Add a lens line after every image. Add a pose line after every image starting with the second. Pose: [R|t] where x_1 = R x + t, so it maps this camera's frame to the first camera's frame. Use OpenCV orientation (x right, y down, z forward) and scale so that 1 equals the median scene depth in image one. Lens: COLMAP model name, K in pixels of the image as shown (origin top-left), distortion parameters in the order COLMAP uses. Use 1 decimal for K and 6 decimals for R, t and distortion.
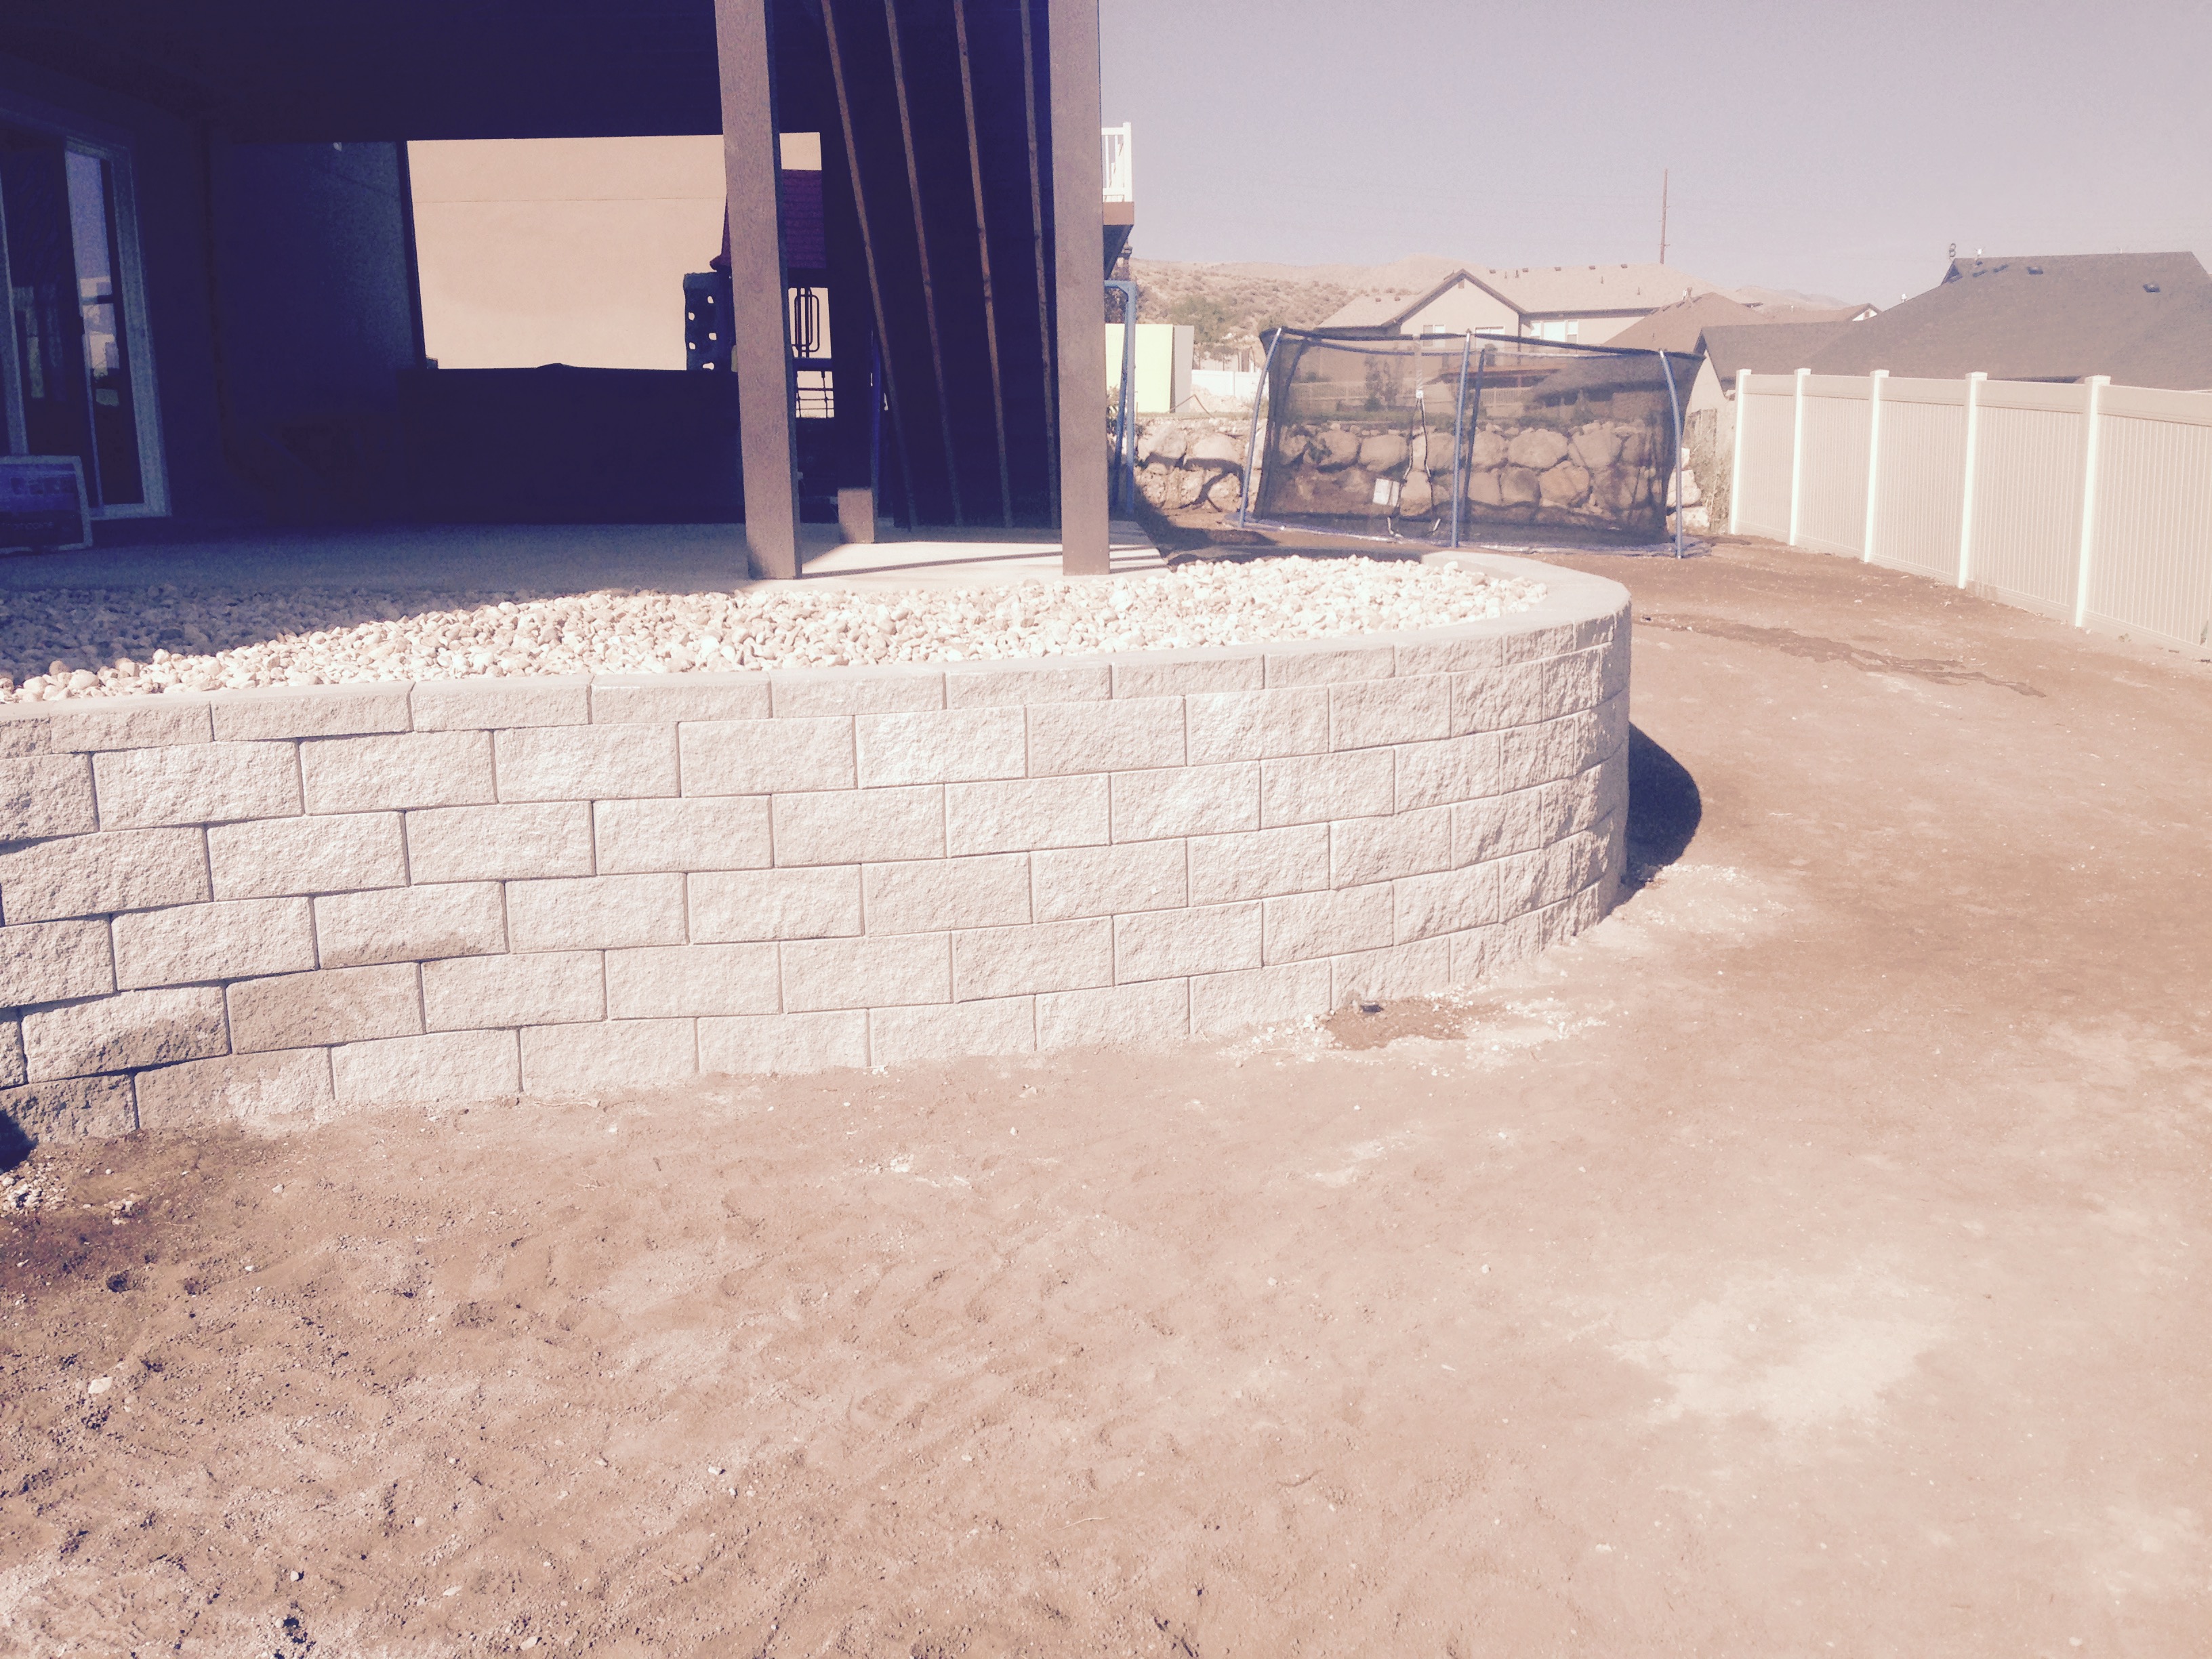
lens RADIAL K [[2042.8, 0, 1092.6], [0, 2042.8, 845.6], [0, 0, 1]] dist [0.127436, -0.205440]
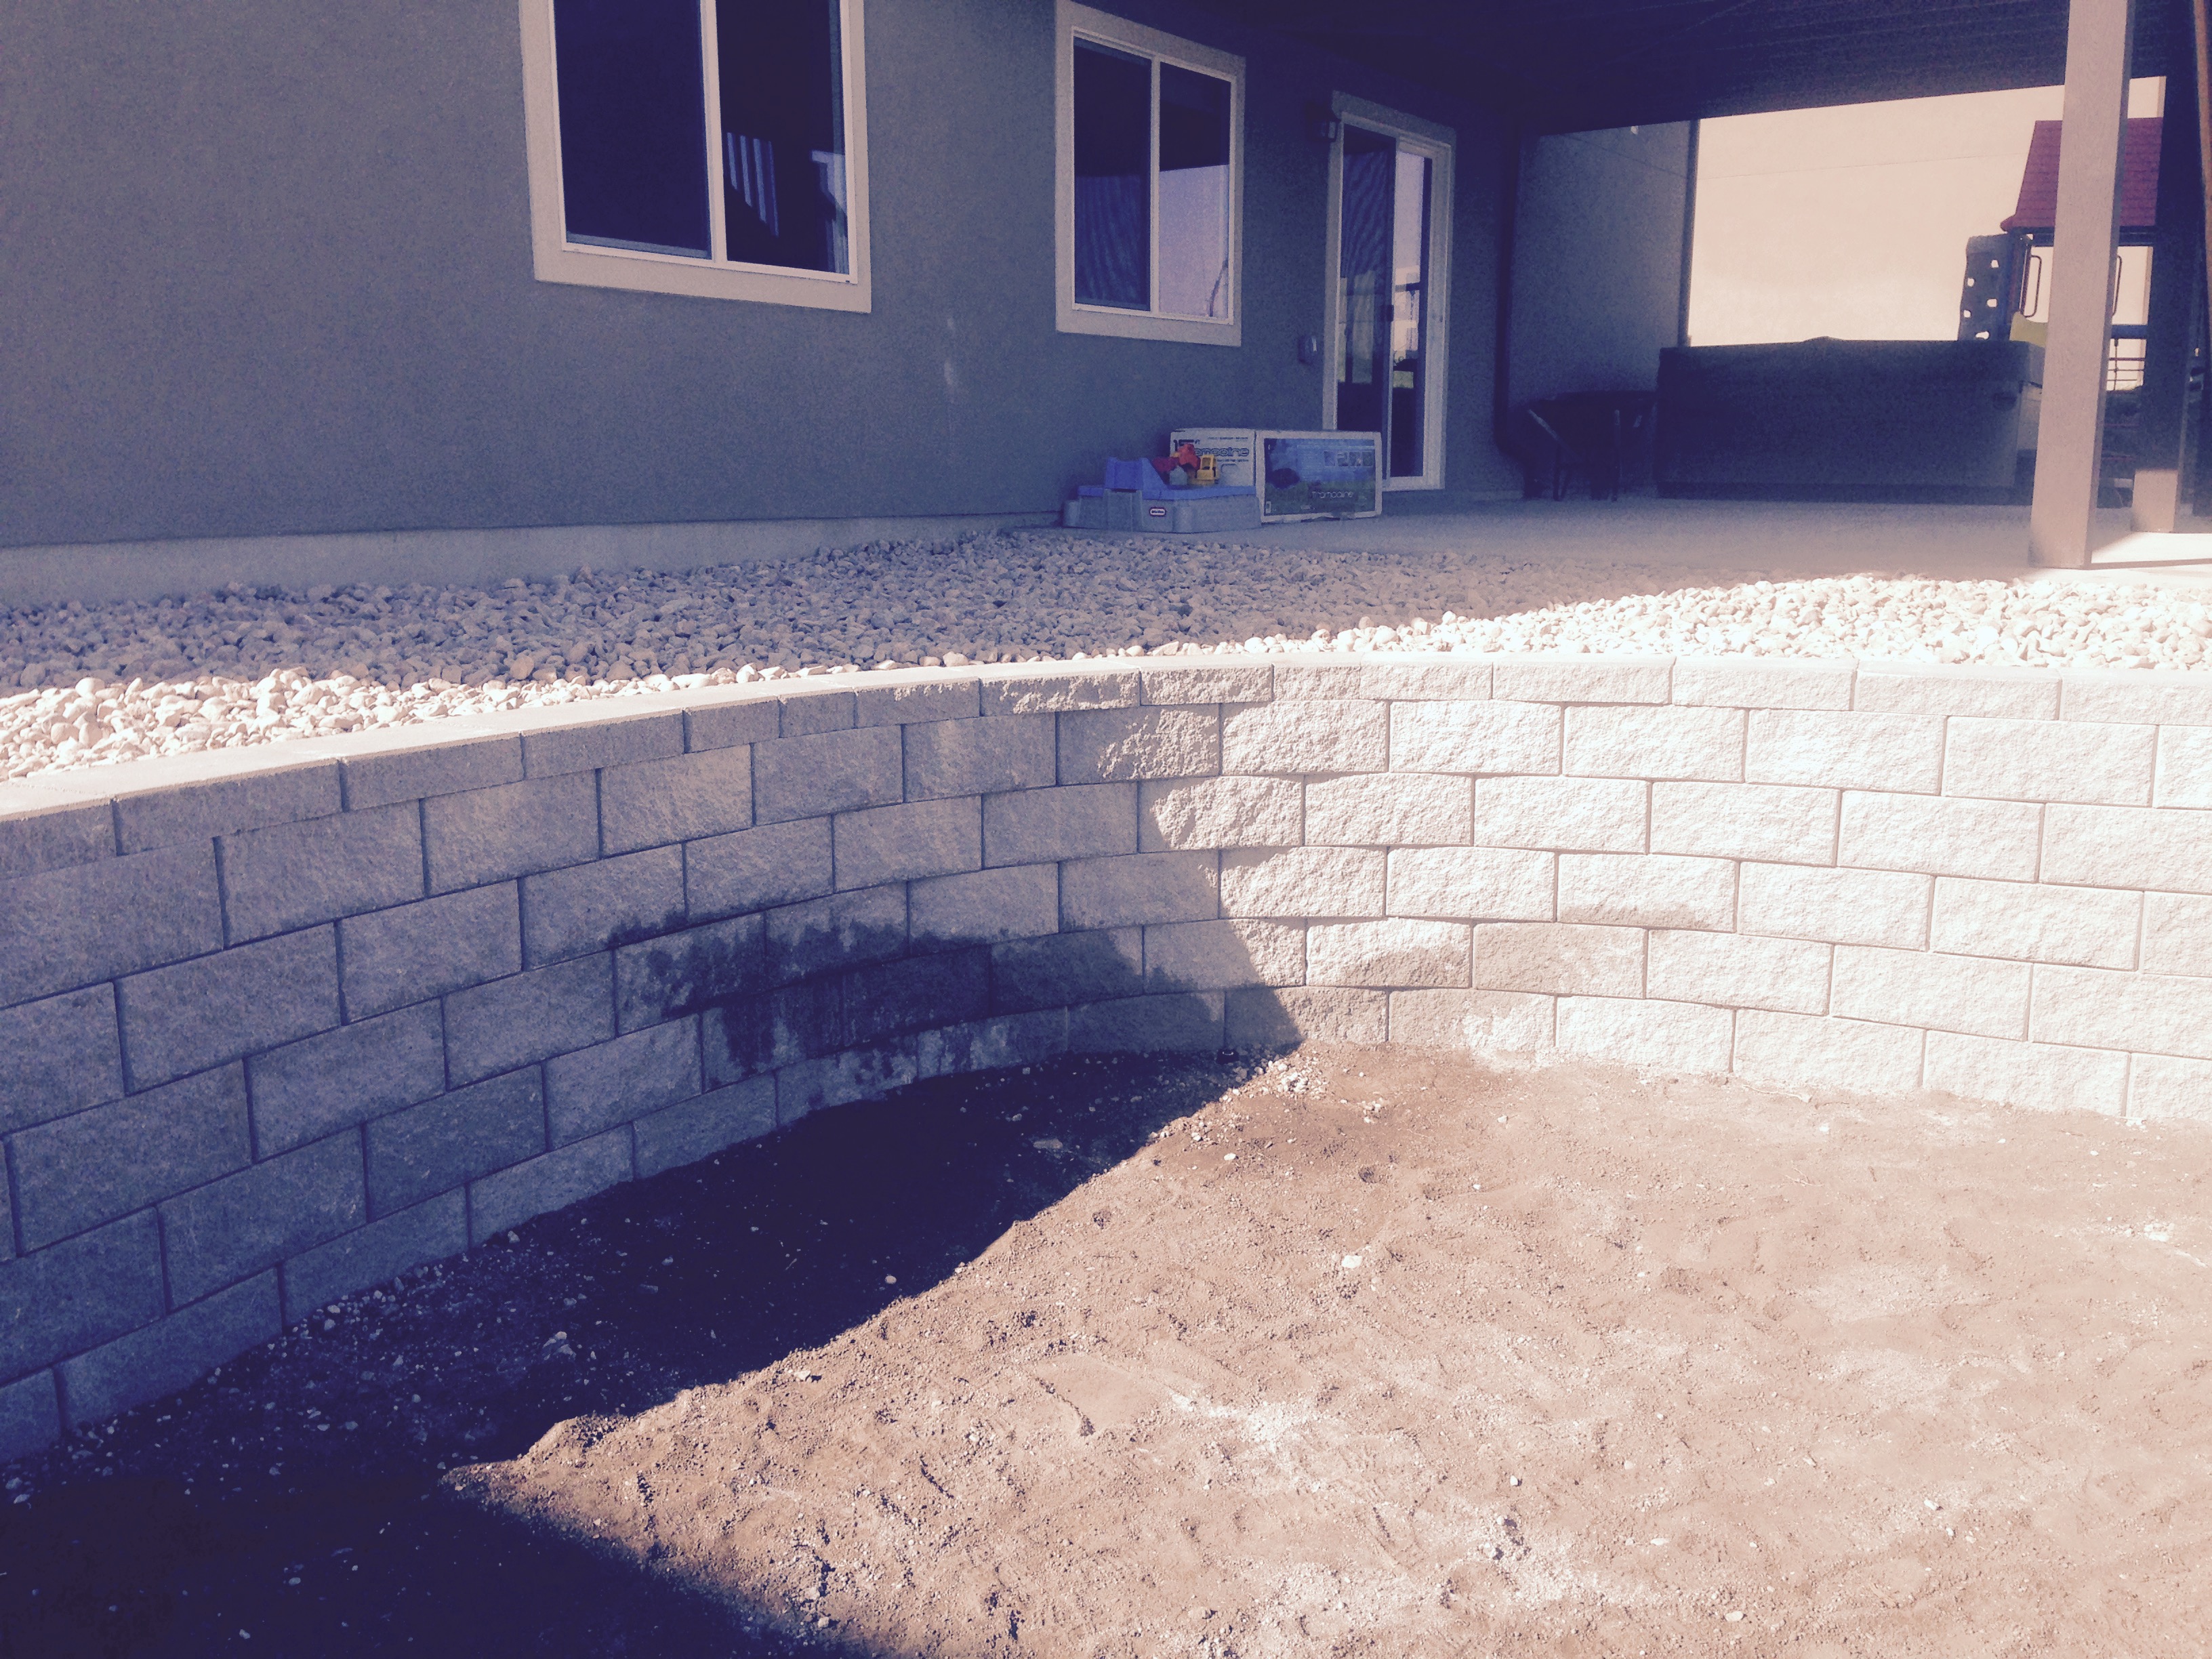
lens RADIAL K [[2042.8, 0, 1092.6], [0, 2042.8, 845.6], [0, 0, 1]] dist [0.127436, -0.205440]
pose [[0.839979, 0.120725, -0.529018, -0.022827], [-0.114912, 0.992400, 0.044013, 0.002189], [0.530311, 0.023821, 0.847468, -0.014728]]
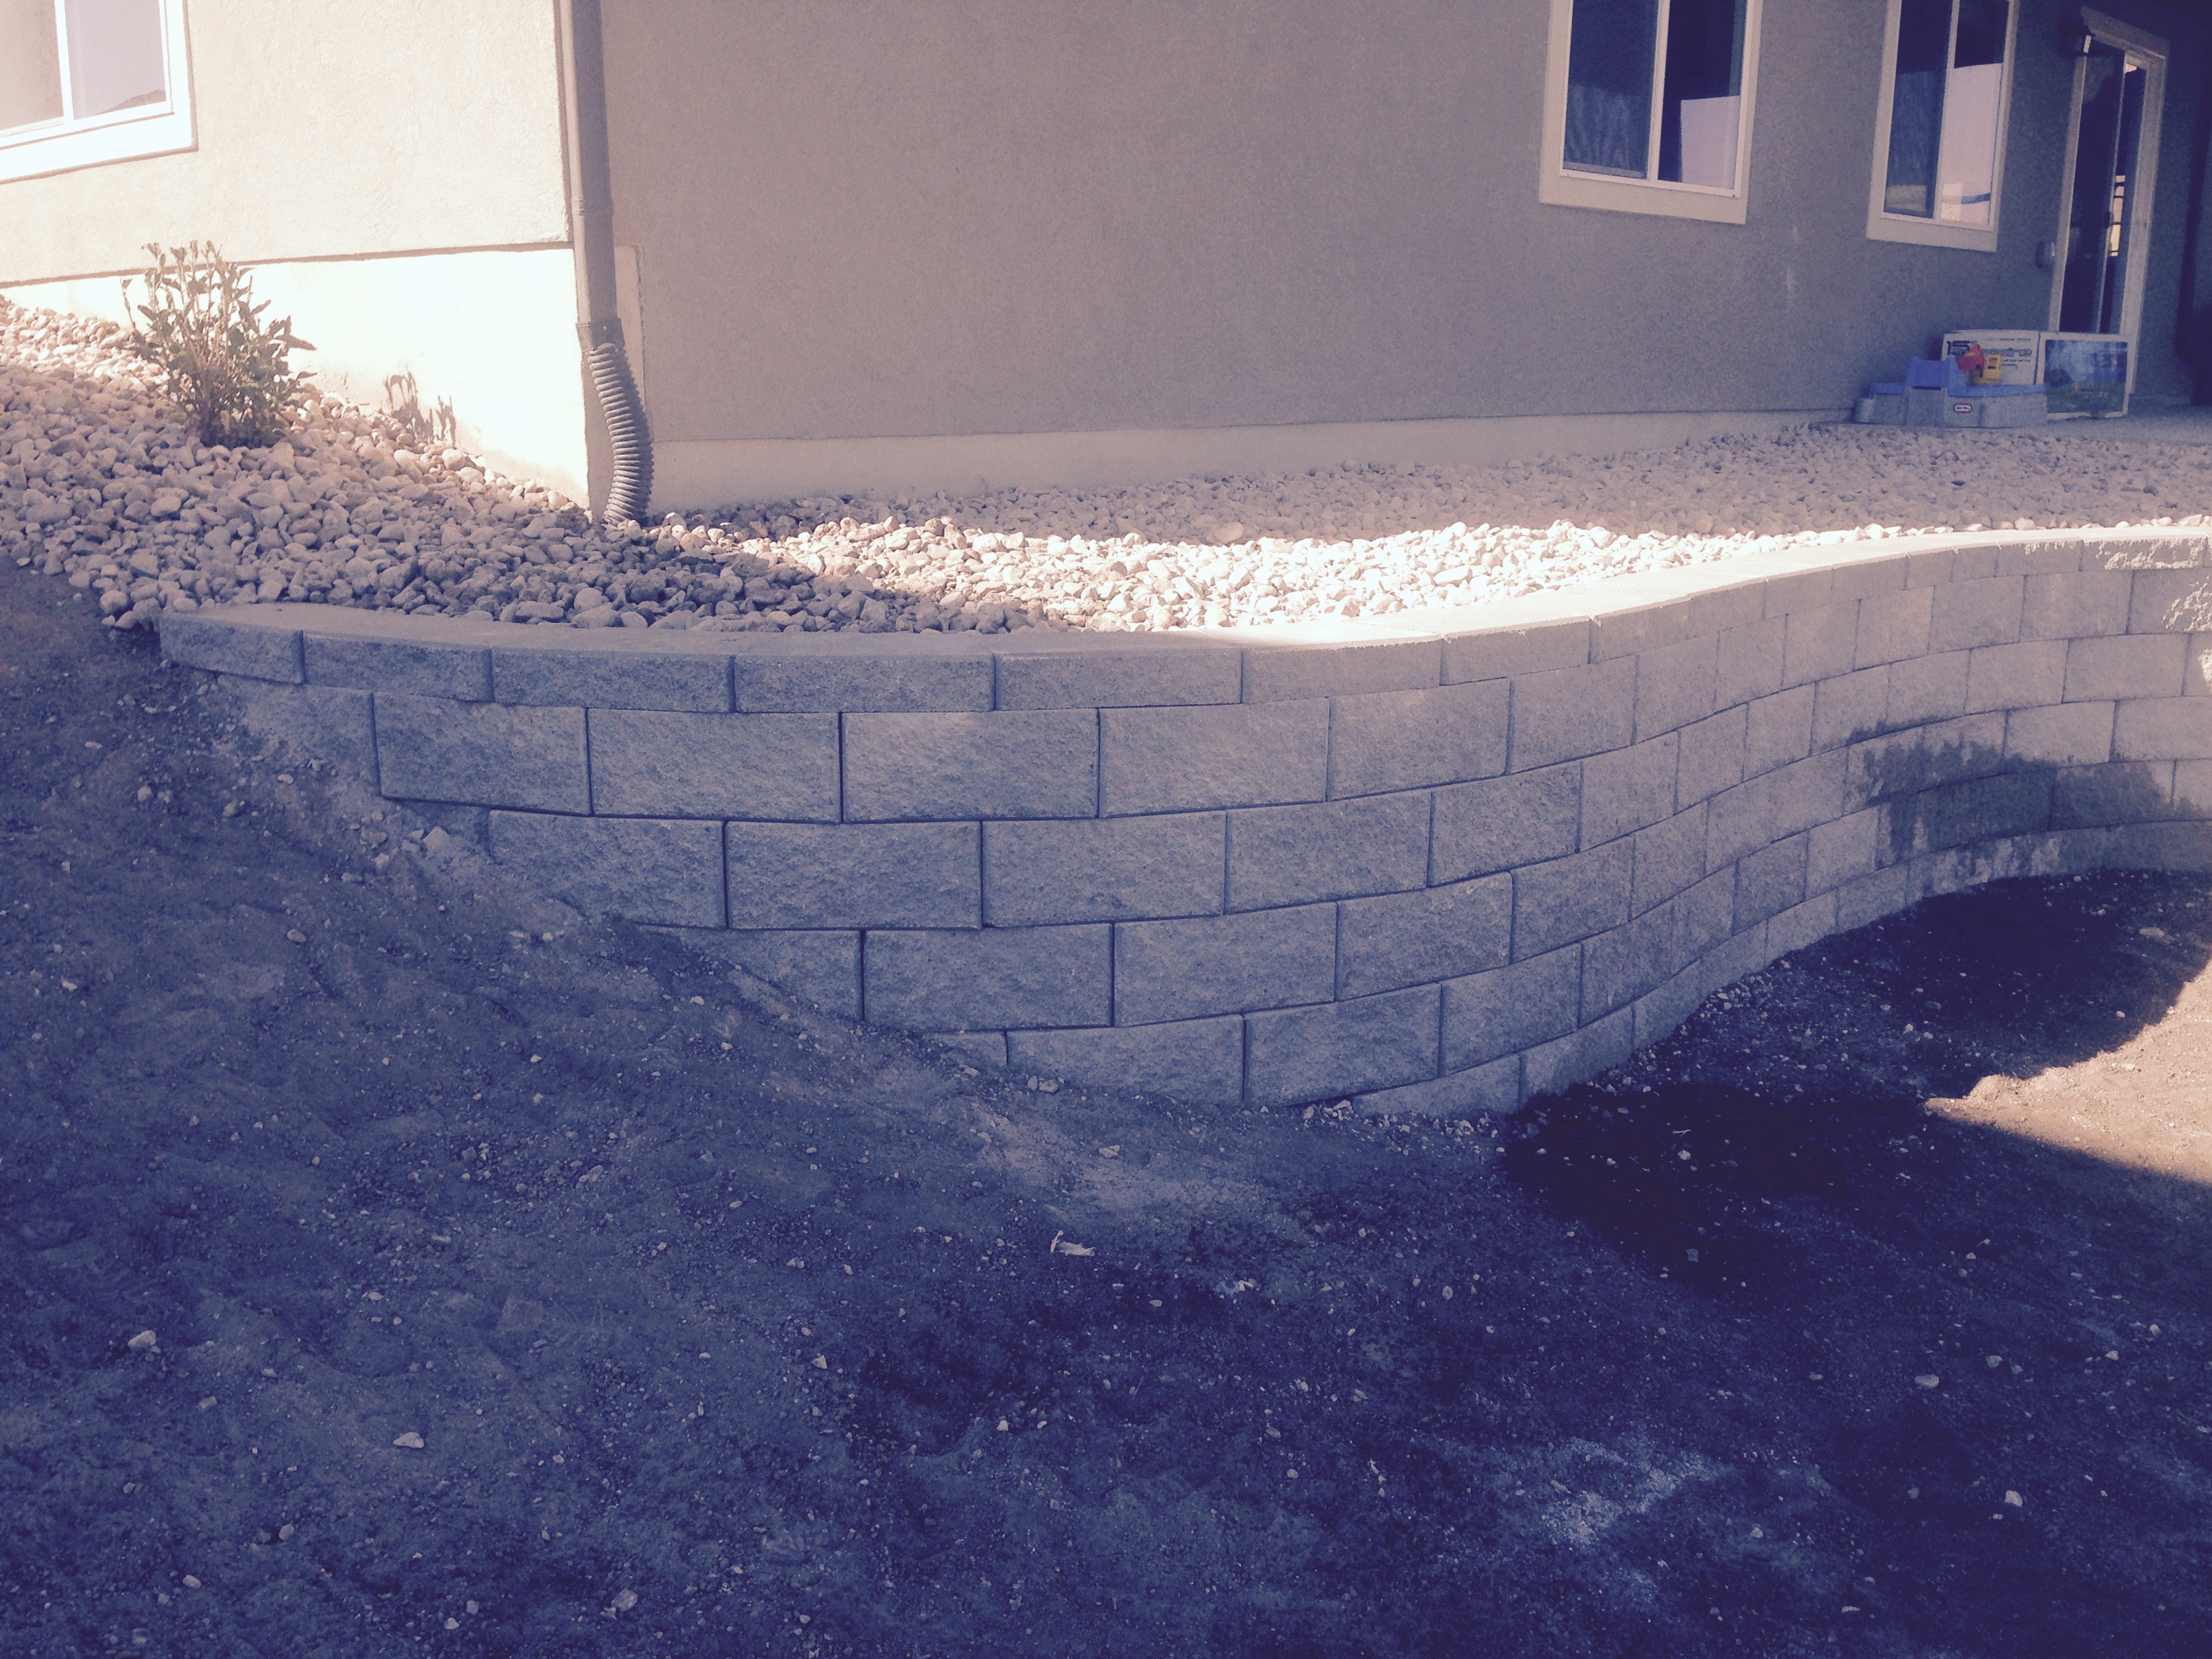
lens RADIAL K [[2042.8, 0, 1092.6], [0, 2042.8, 845.6], [0, 0, 1]] dist [0.127436, -0.205440]
pose [[0.740735, 0.177414, -0.647948, -0.205197], [-0.144285, 0.984005, 0.104482, 0.092349], [0.656120, 0.016096, 0.754485, -0.424896]]
